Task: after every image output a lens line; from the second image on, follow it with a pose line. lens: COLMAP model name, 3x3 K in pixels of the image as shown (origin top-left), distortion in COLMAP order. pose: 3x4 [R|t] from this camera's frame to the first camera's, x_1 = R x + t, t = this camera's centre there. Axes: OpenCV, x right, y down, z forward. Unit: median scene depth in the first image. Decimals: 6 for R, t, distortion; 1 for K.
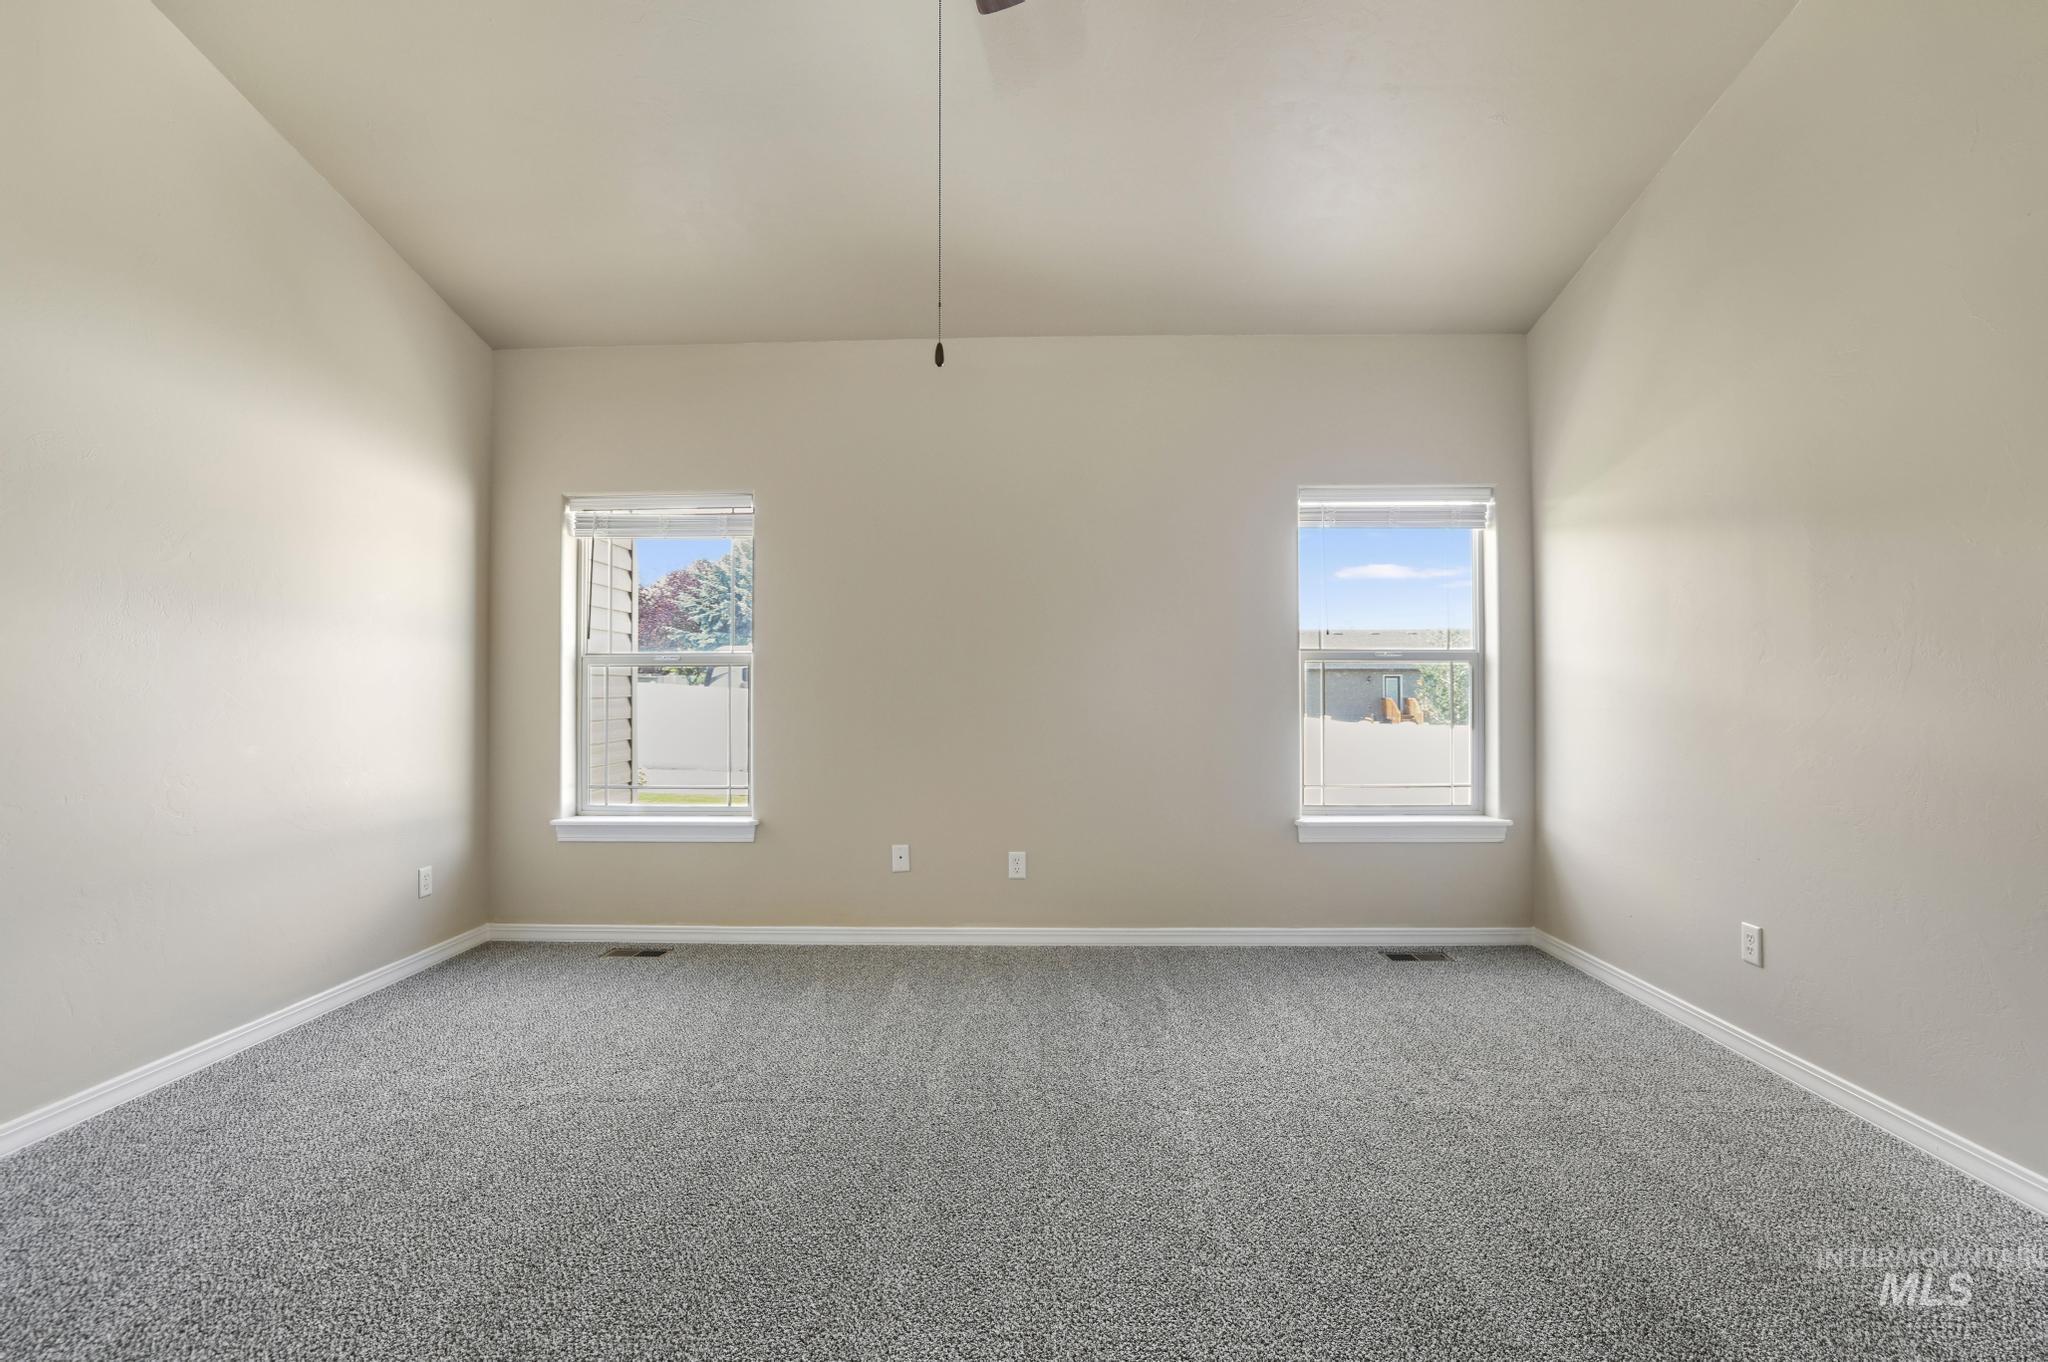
lens RADIAL K [[903.0, 0, 1024.0], [0, 903.0, 681.0], [0, 0, 1]] dist [-0.058284, 0.025976]
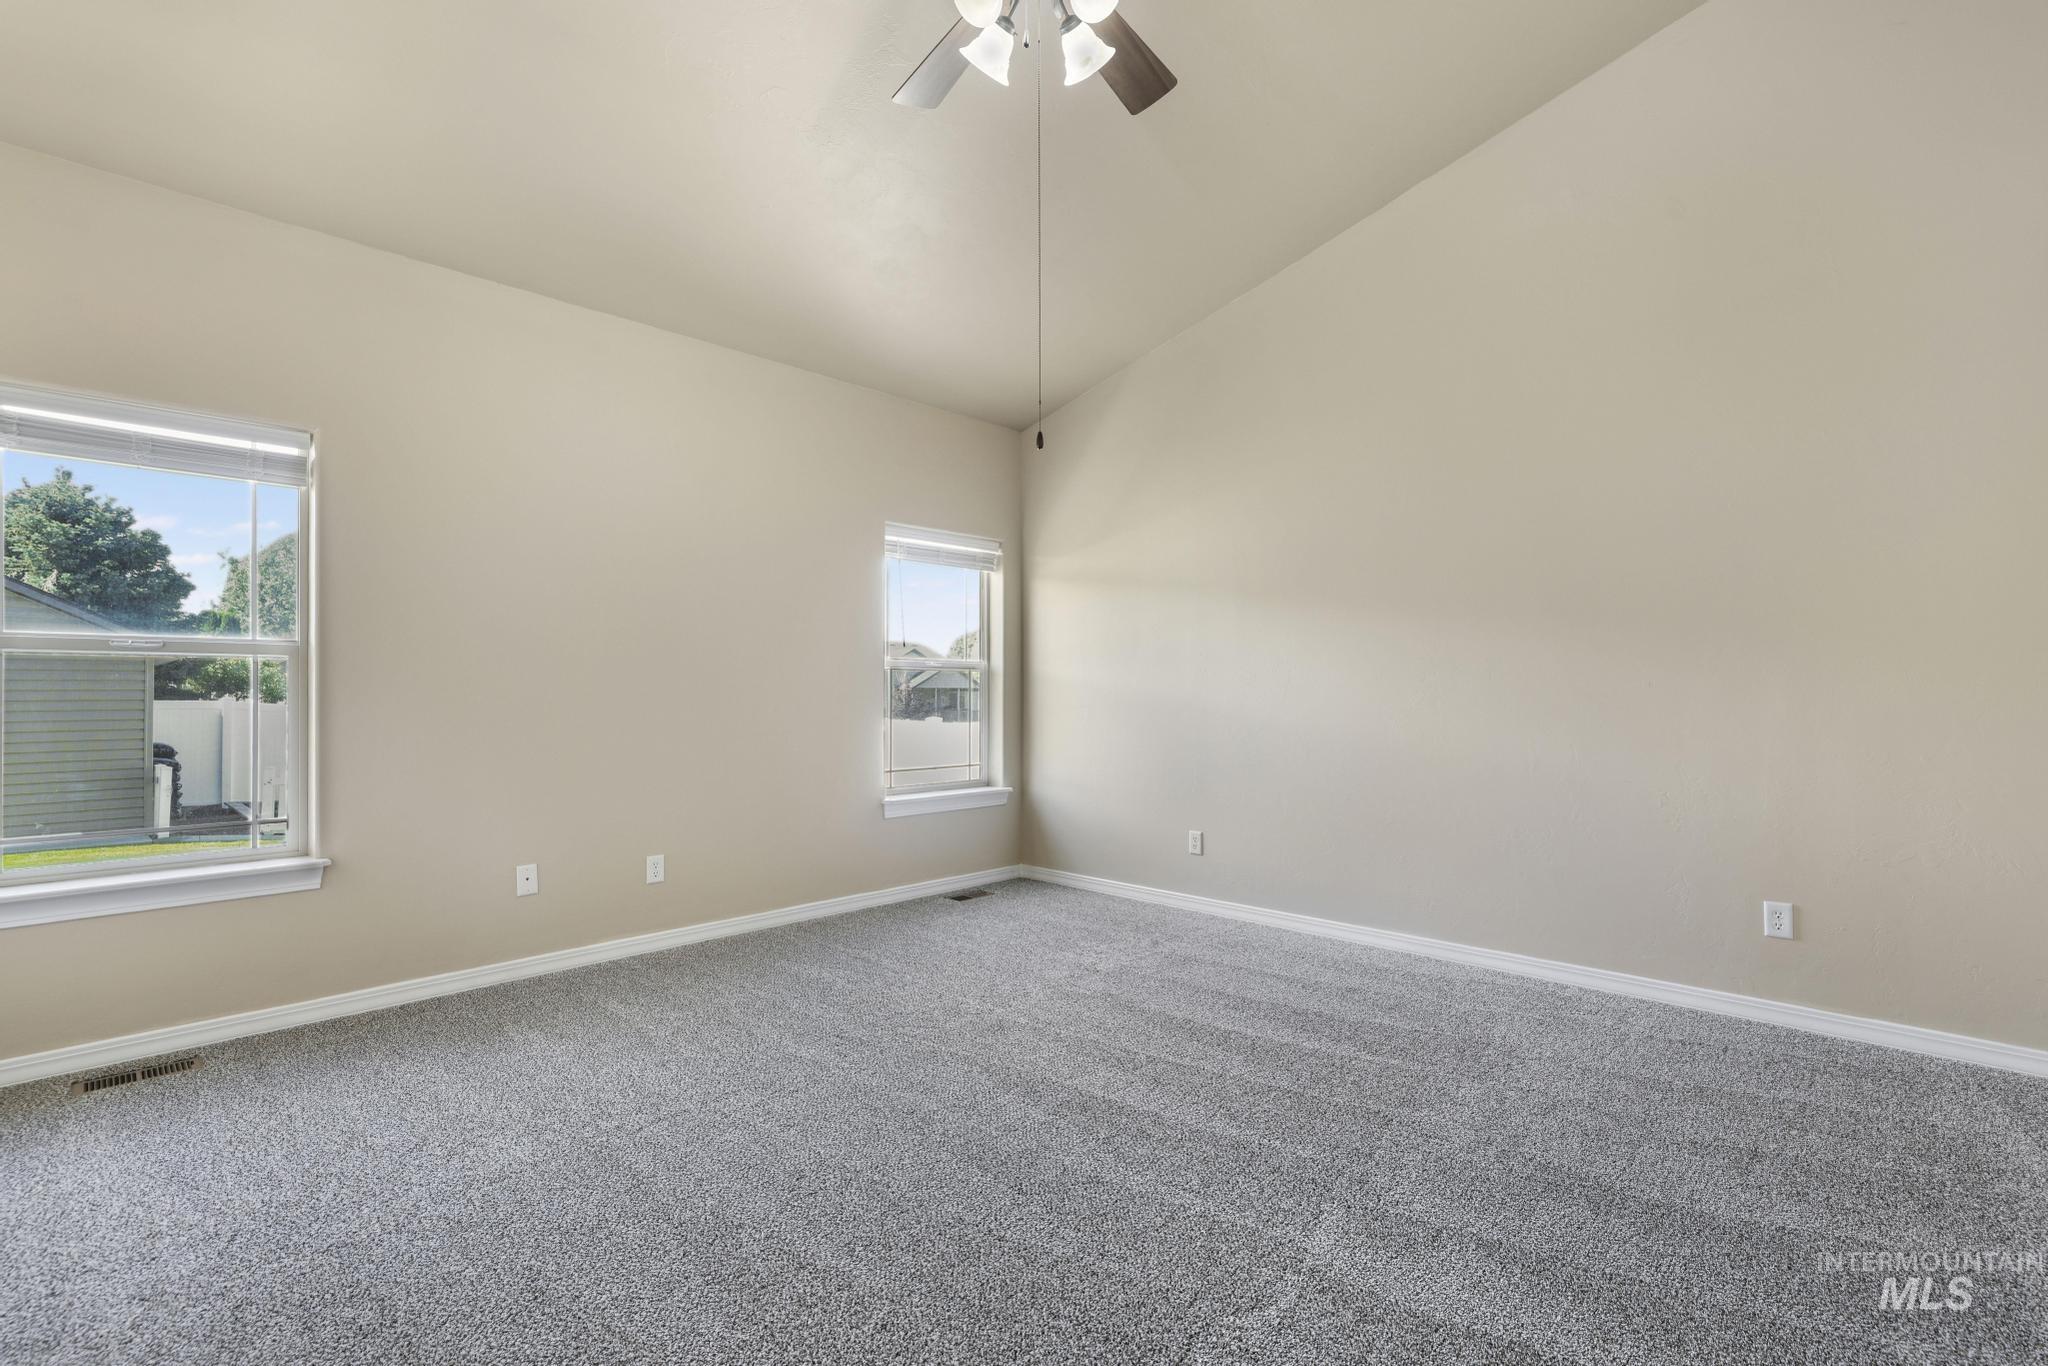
lens RADIAL K [[899.7, 0, 1023.5], [0, 899.7, 695.5], [0, 0, 1]] dist [-0.000879, -0.000054]
pose [[0.686725, -0.000224, 0.726917, -0.451453], [-0.008876, 0.999923, 0.008694, 0.002675], [-0.726863, -0.012422, 0.686670, 0.036286]]
